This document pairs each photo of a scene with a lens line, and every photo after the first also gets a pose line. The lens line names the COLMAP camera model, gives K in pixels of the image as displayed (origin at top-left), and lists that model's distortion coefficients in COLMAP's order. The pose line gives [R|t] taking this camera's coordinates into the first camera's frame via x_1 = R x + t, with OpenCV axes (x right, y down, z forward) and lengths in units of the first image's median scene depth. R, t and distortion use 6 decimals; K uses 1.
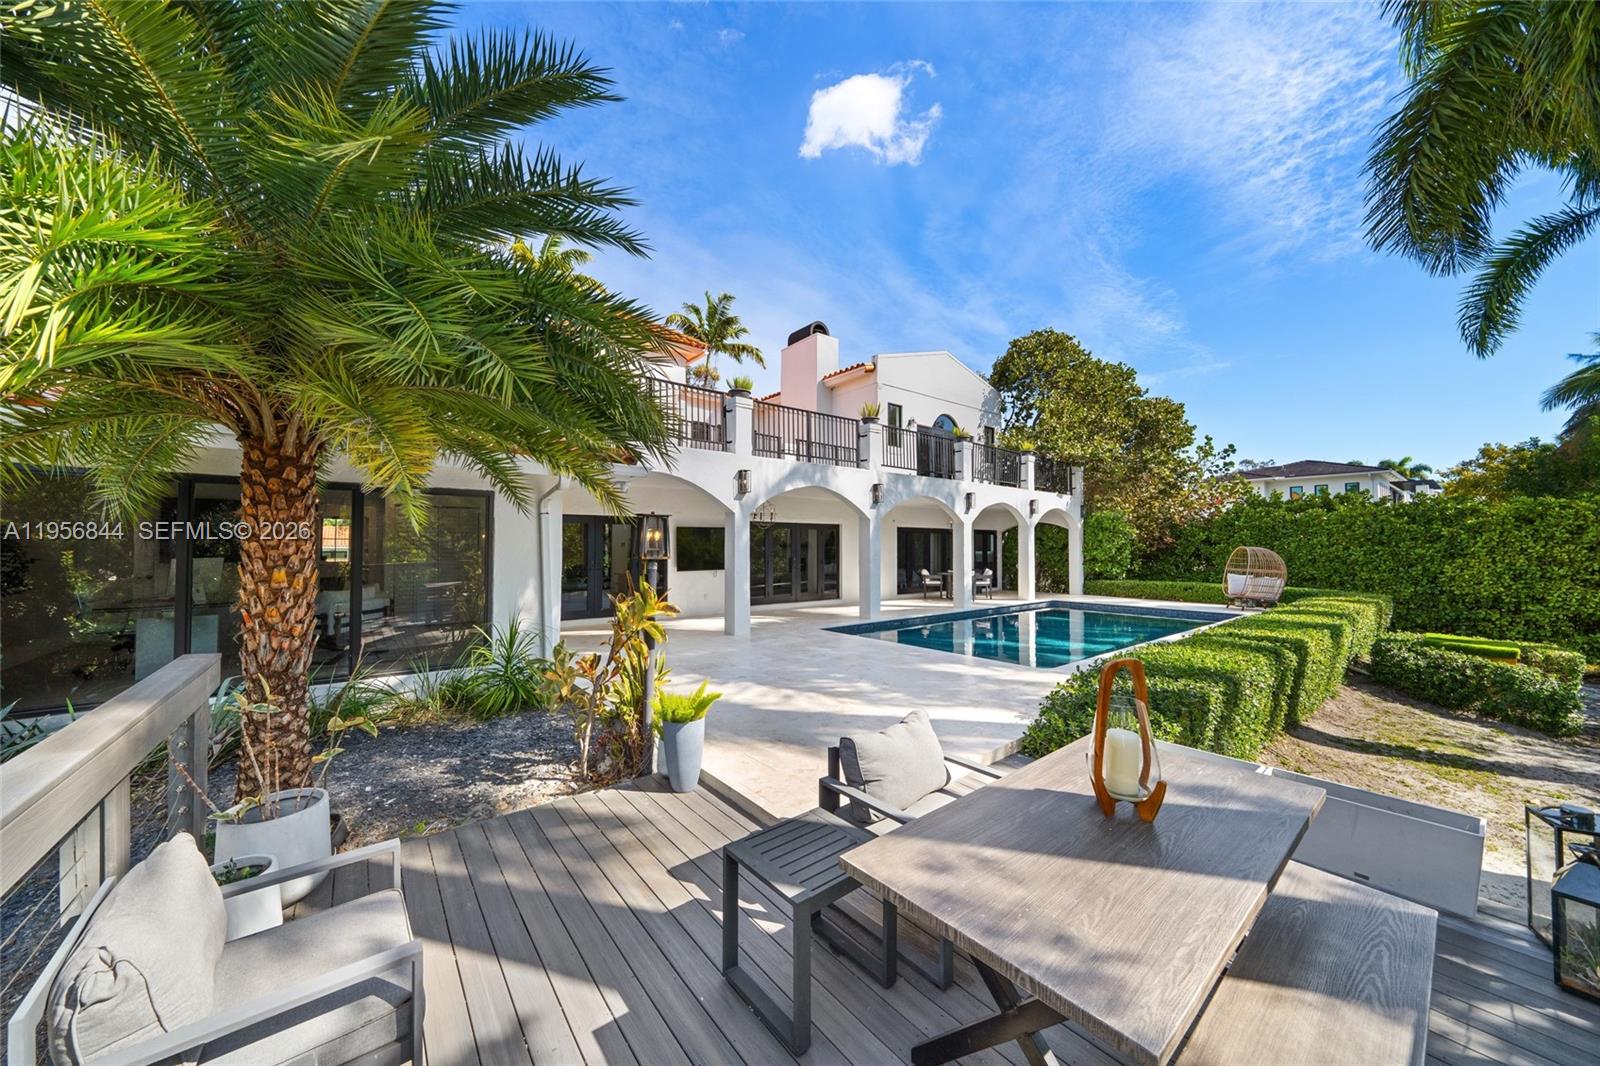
lens RADIAL K [[542.1, 0, 800.0], [0, 542.1, 533.0], [0, 0, 1]] dist [0.000269, 0.000037]
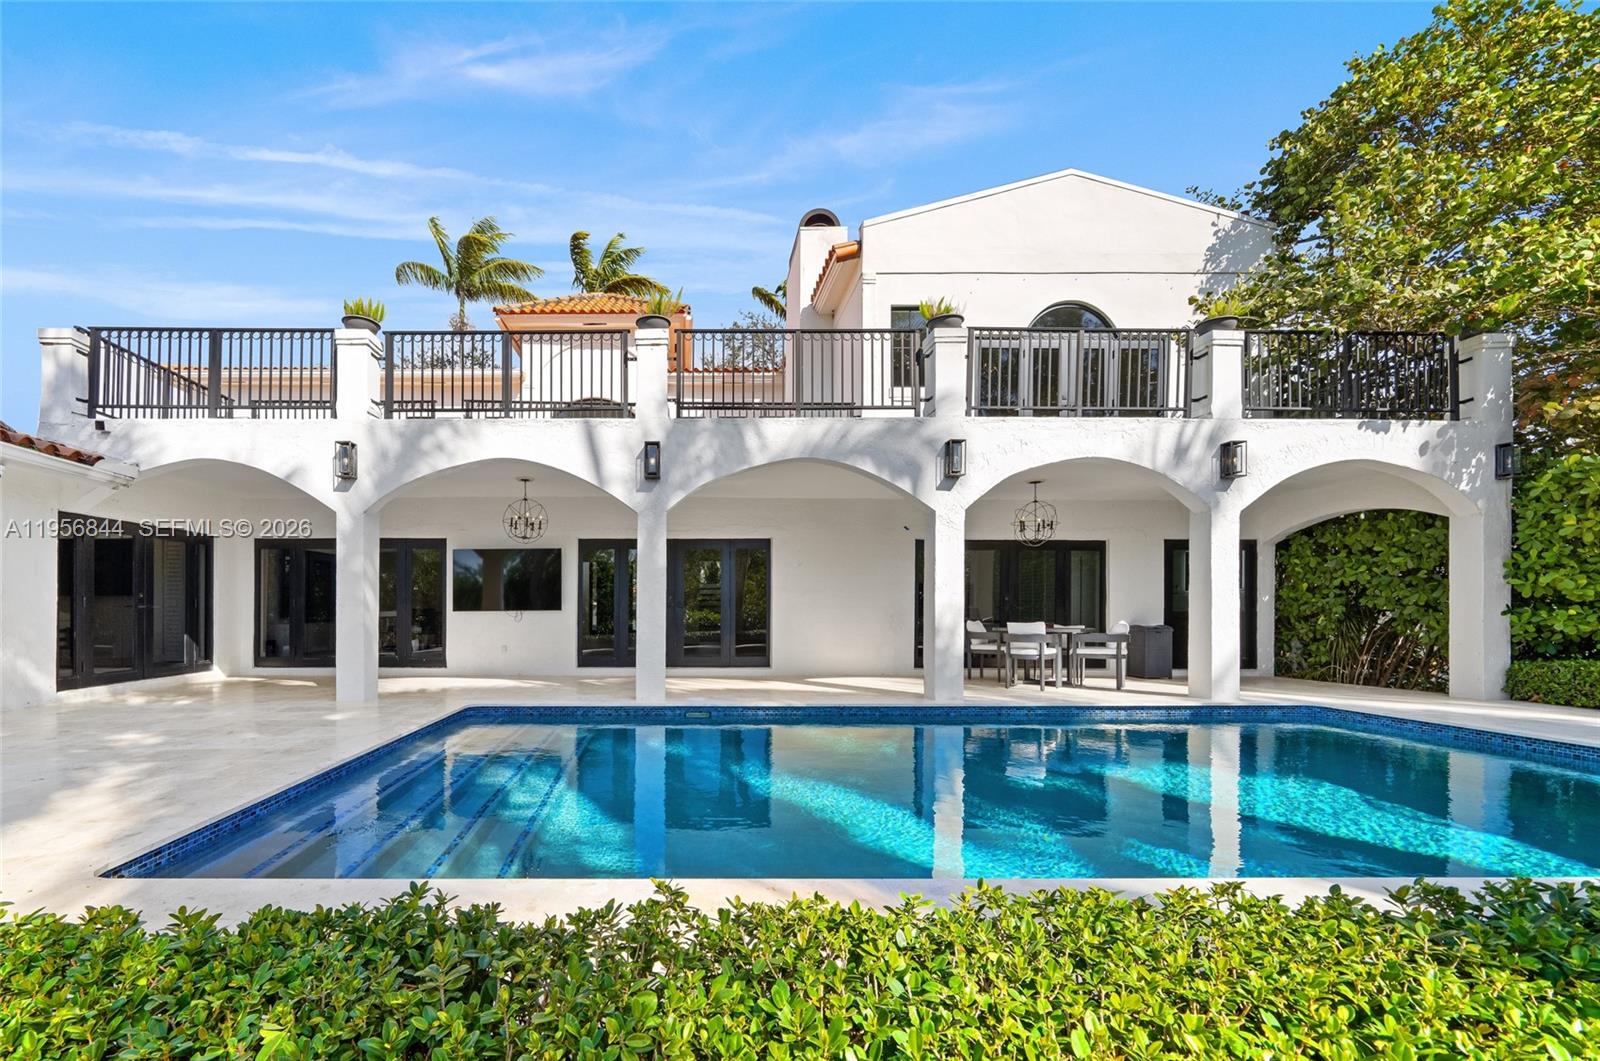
lens RADIAL K [[716.0, 0, 800.0], [0, 716.0, 562.1], [0, 0, 1]] dist [0.001960, 0.000189]
pose [[0.791443, -0.001829, -0.611240, 0.485143], [0.016914, 0.999678, 0.018909, 0.008958], [0.611008, -0.025304, 0.791220, 0.387050]]
